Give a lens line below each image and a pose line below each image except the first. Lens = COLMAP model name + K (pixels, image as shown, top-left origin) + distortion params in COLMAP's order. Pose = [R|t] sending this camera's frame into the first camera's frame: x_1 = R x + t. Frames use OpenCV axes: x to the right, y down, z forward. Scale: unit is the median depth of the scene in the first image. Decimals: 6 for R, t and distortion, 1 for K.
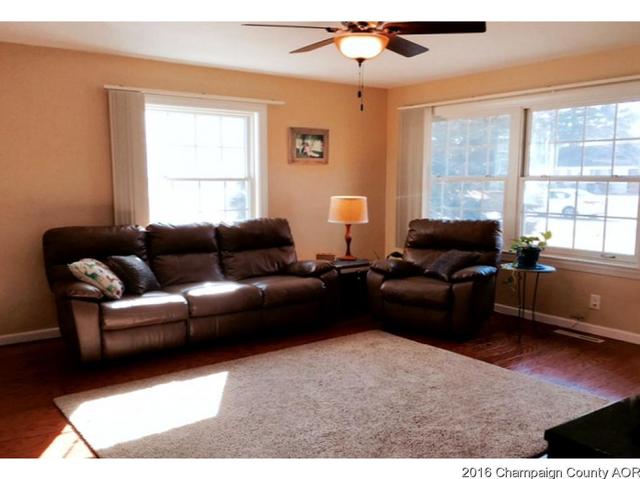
lens RADIAL K [[564.7, 0, 315.4], [0, 564.7, 239.2], [0, 0, 1]] dist [0.098344, -0.010004]
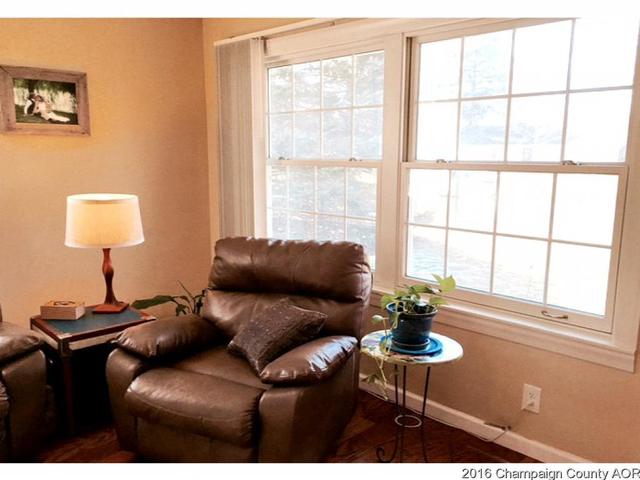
lens RADIAL K [[544.5, 0, 321.6], [0, 544.5, 239.8], [0, 0, 1]] dist [0.070815, -0.009595]
pose [[0.988257, -0.023935, 0.150916, 0.192934], [0.016570, 0.998618, 0.049872, -0.059036], [-0.151901, -0.046785, 0.987288, 0.469147]]
